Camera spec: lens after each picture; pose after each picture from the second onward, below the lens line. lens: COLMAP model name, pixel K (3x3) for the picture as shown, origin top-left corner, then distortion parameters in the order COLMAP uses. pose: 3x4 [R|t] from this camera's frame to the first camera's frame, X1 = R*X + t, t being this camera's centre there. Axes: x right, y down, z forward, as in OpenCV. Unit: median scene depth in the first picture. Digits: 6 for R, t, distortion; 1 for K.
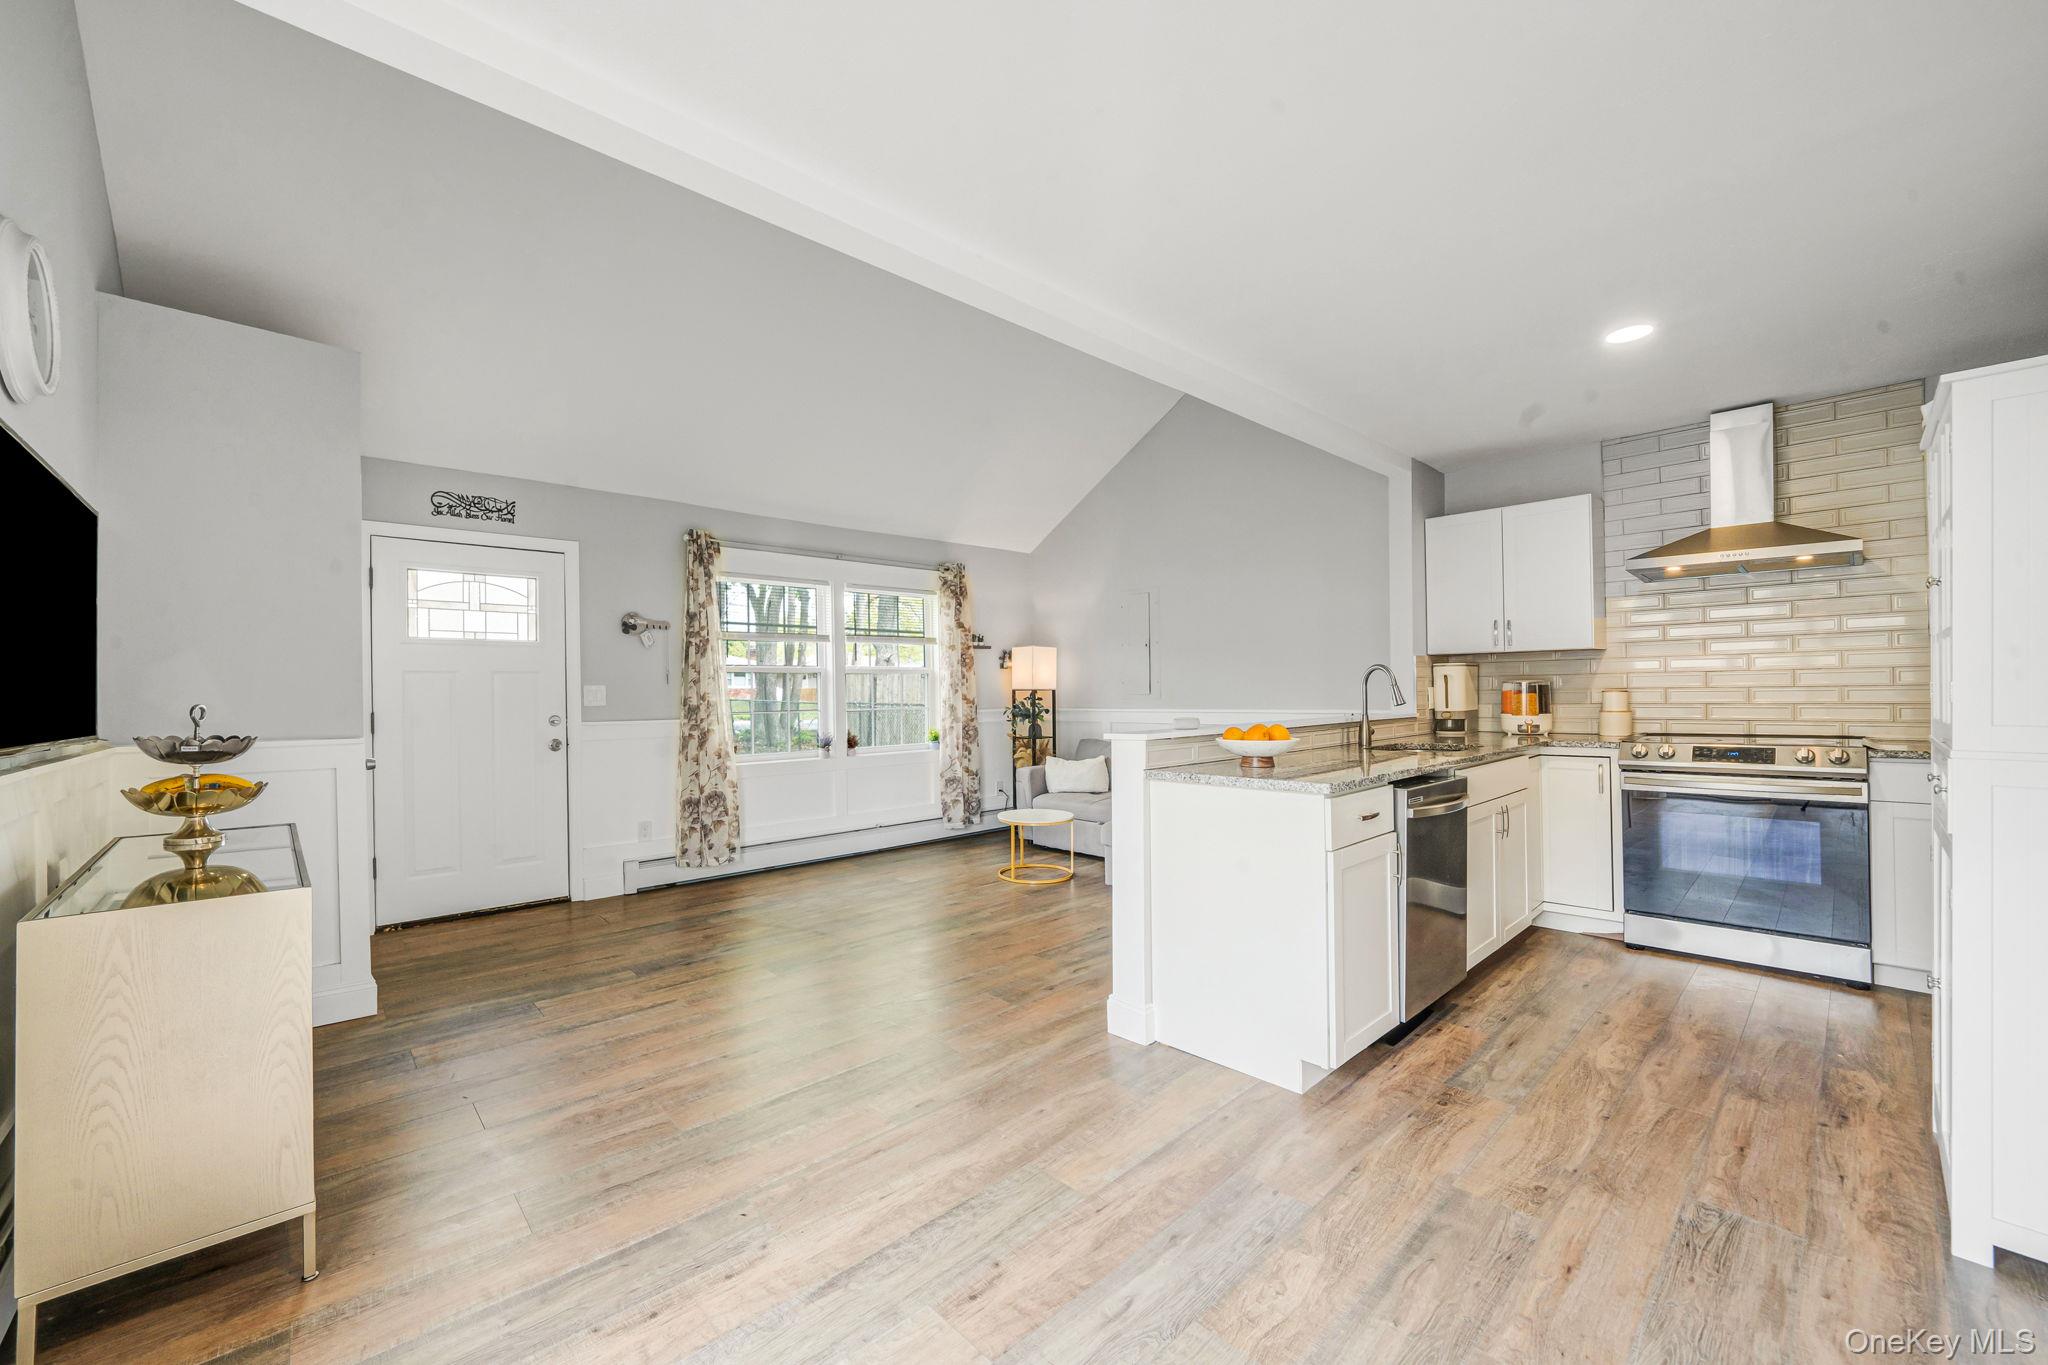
lens RADIAL K [[794.6, 0, 969.5], [0, 794.6, 684.2], [0, 0, 1]] dist [-0.004228, -0.000137]
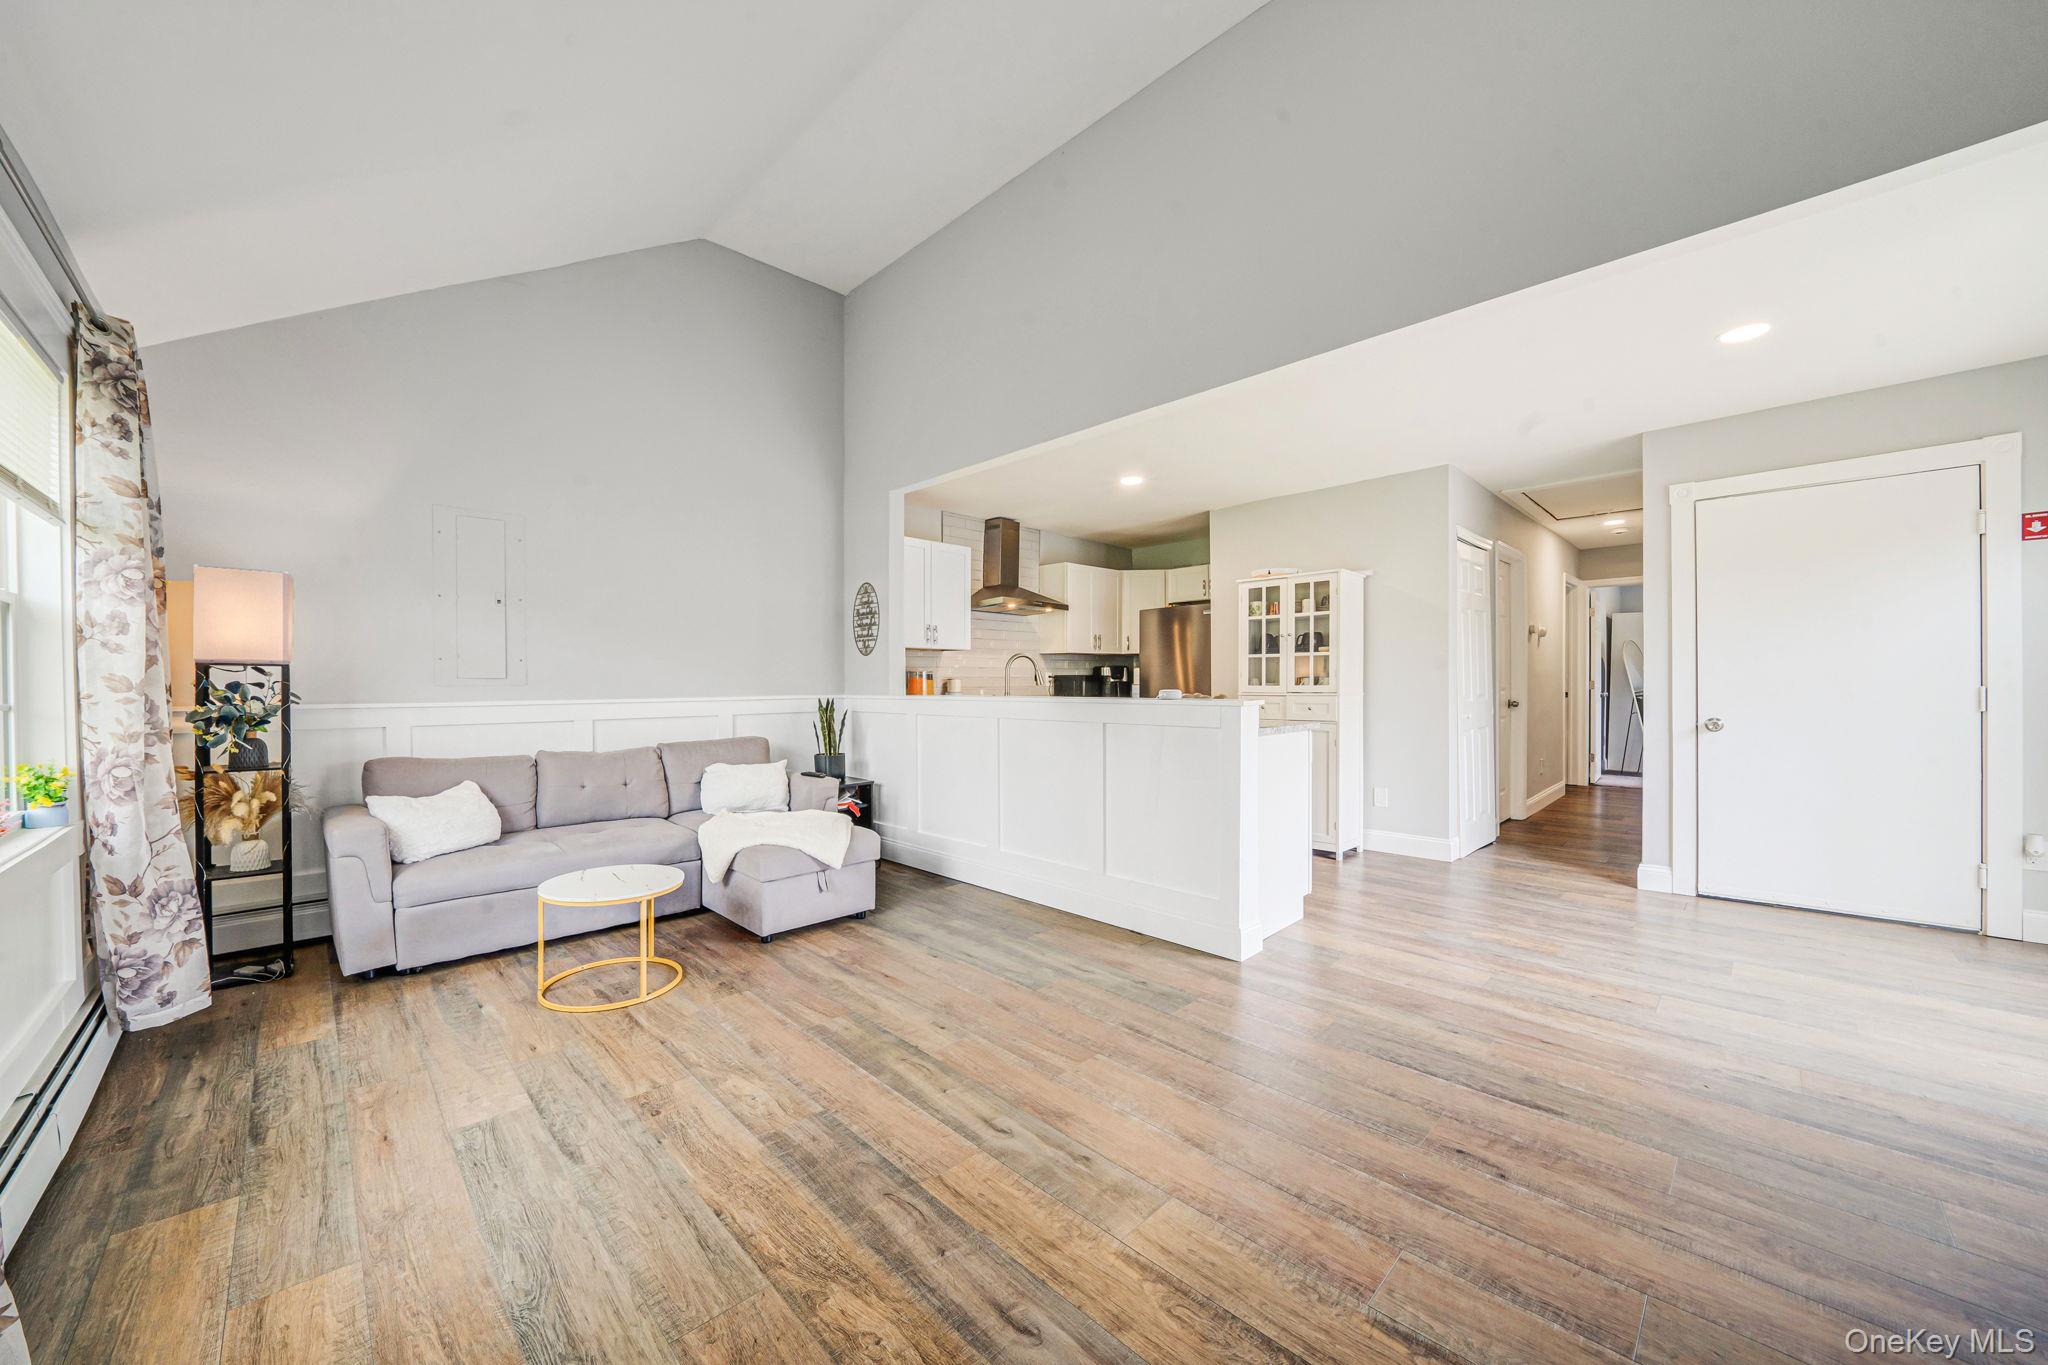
lens RADIAL K [[725.0, 0, 1021.0], [0, 725.0, 690.6], [0, 0, 1]] dist [-0.000840, 0.000679]
pose [[-0.058231, -0.006281, 0.998283, -0.706107], [-0.012974, 0.999901, 0.005535, 0.027104], [-0.998219, -0.012629, -0.058306, 1.119187]]
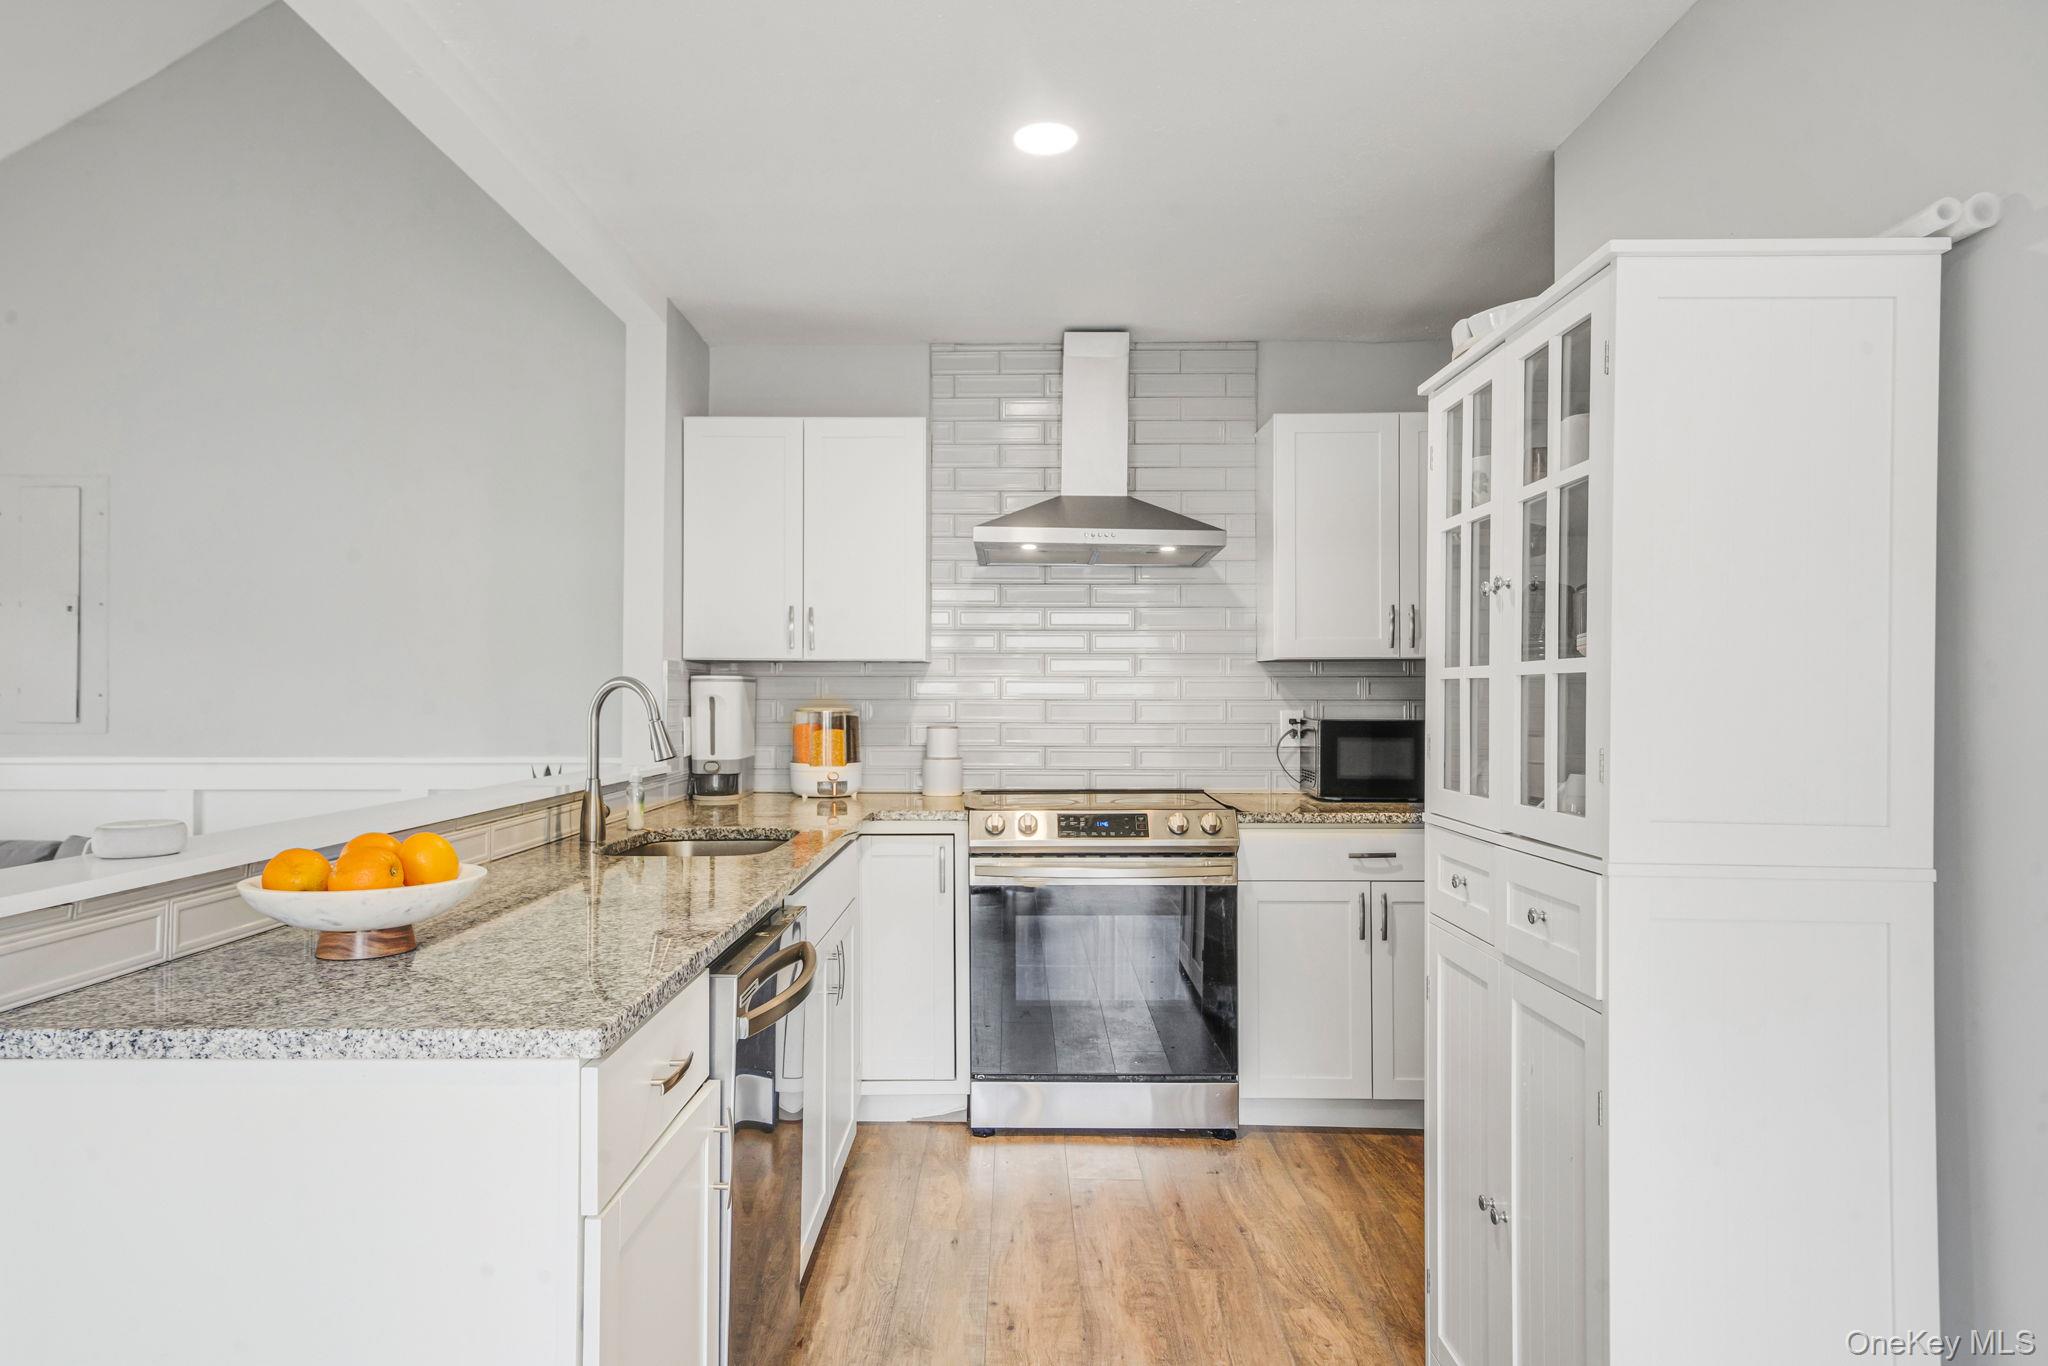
lens RADIAL K [[1218.3, 0, 1020.1], [0, 1218.3, 694.9], [0, 0, 1]] dist [0.013391, 0.001337]
pose [[0.654290, 0.018287, 0.756022, 0.108806], [-0.019286, 0.999786, -0.007491, -0.013104], [-0.755998, -0.009679, 0.654503, 0.334557]]
